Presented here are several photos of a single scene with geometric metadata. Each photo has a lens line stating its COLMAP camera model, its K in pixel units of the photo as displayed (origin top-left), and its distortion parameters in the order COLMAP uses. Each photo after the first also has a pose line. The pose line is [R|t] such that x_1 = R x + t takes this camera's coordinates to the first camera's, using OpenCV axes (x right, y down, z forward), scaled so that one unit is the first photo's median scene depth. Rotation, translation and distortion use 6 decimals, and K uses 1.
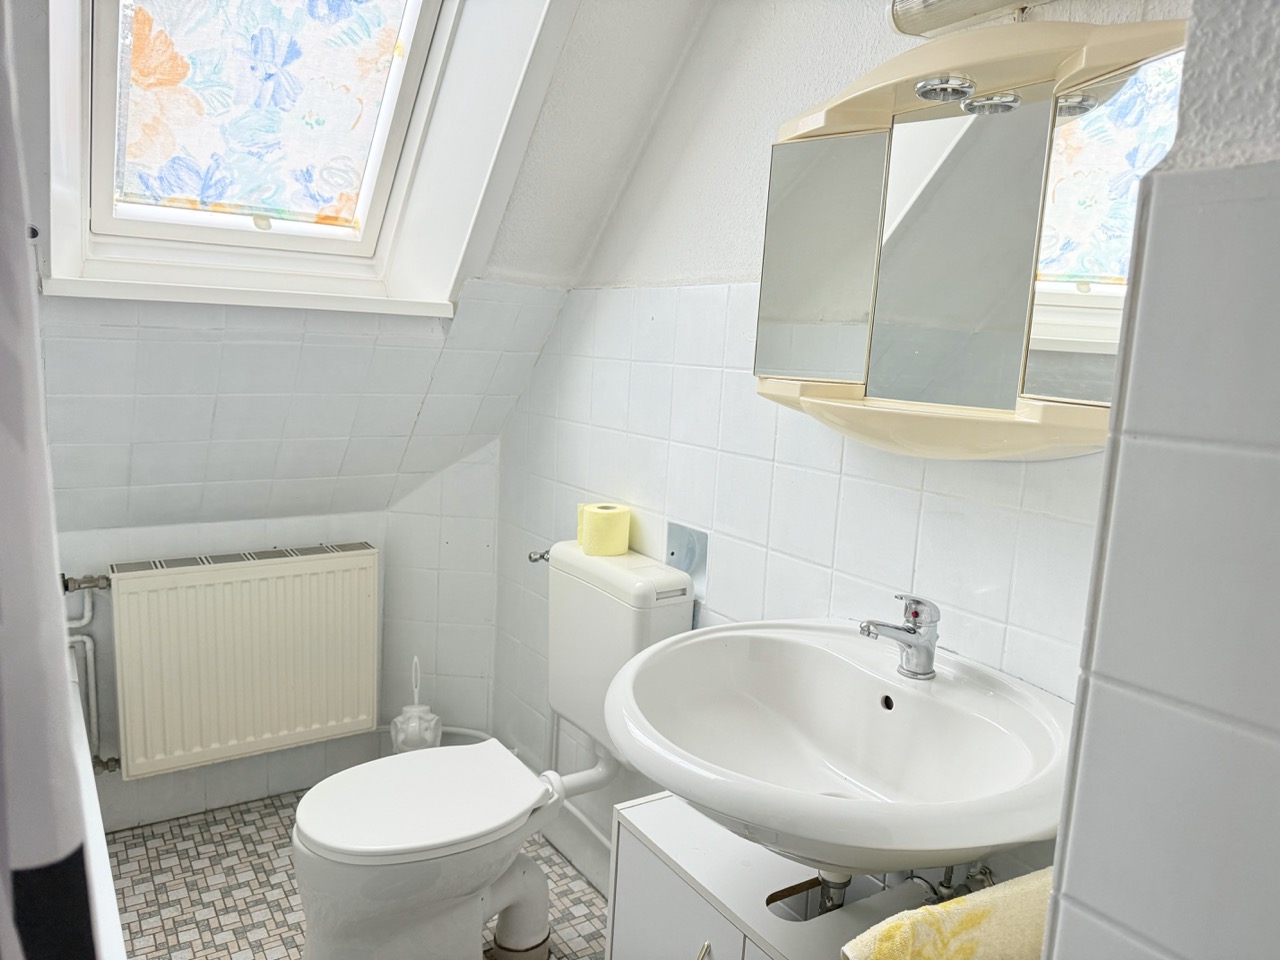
lens RADIAL K [[950.7, 0, 642.7], [0, 950.7, 505.2], [0, 0, 1]] dist [0.068413, -0.068478]
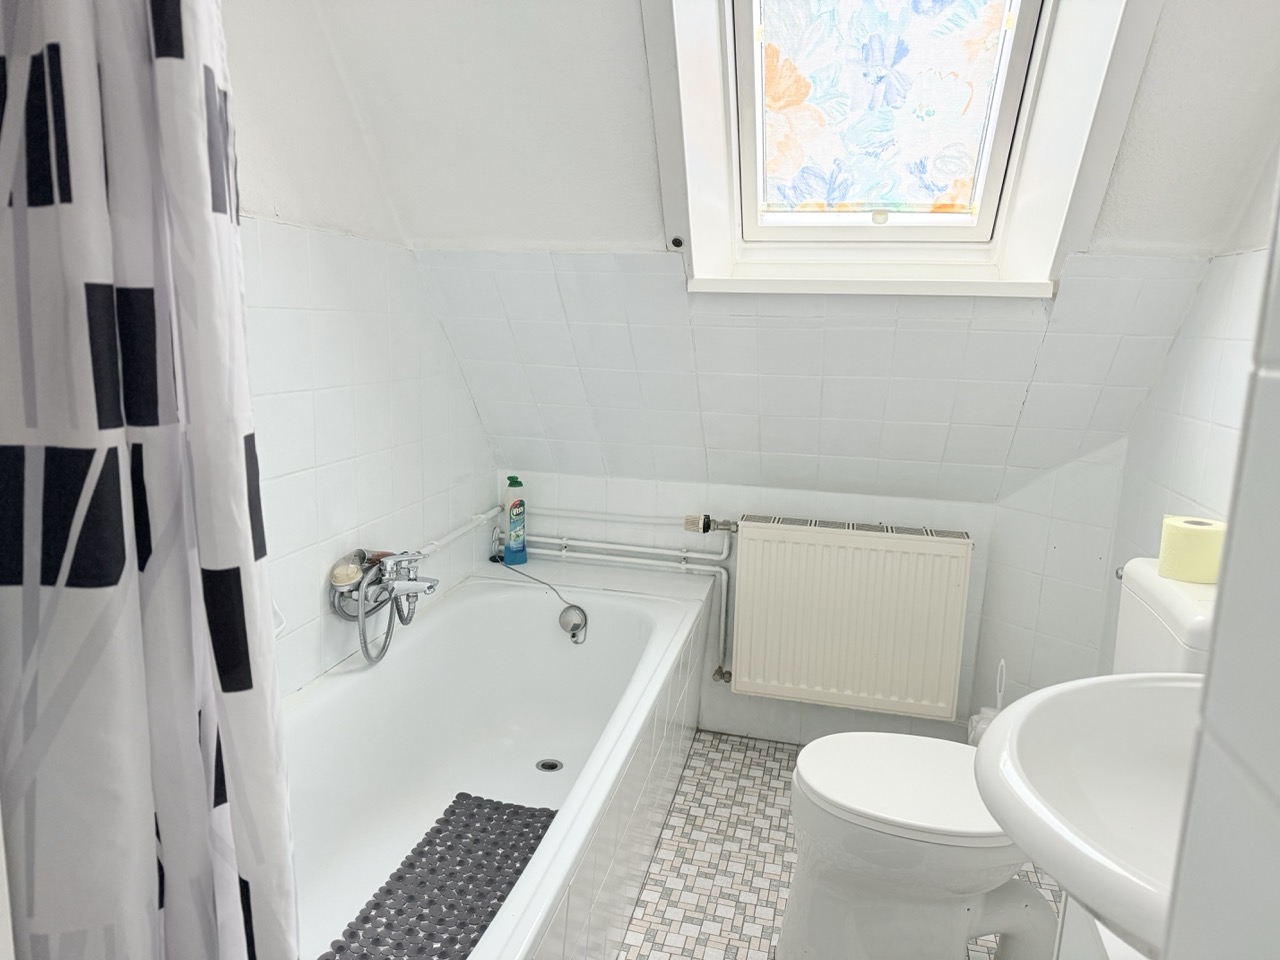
lens RADIAL K [[950.7, 0, 642.7], [0, 950.7, 505.2], [0, 0, 1]] dist [0.068413, -0.068478]
pose [[0.670389, 0.122612, -0.731809, 0.255550], [-0.134248, 0.990019, 0.042893, 0.016751], [0.729764, 0.069489, 0.680158, 0.093397]]
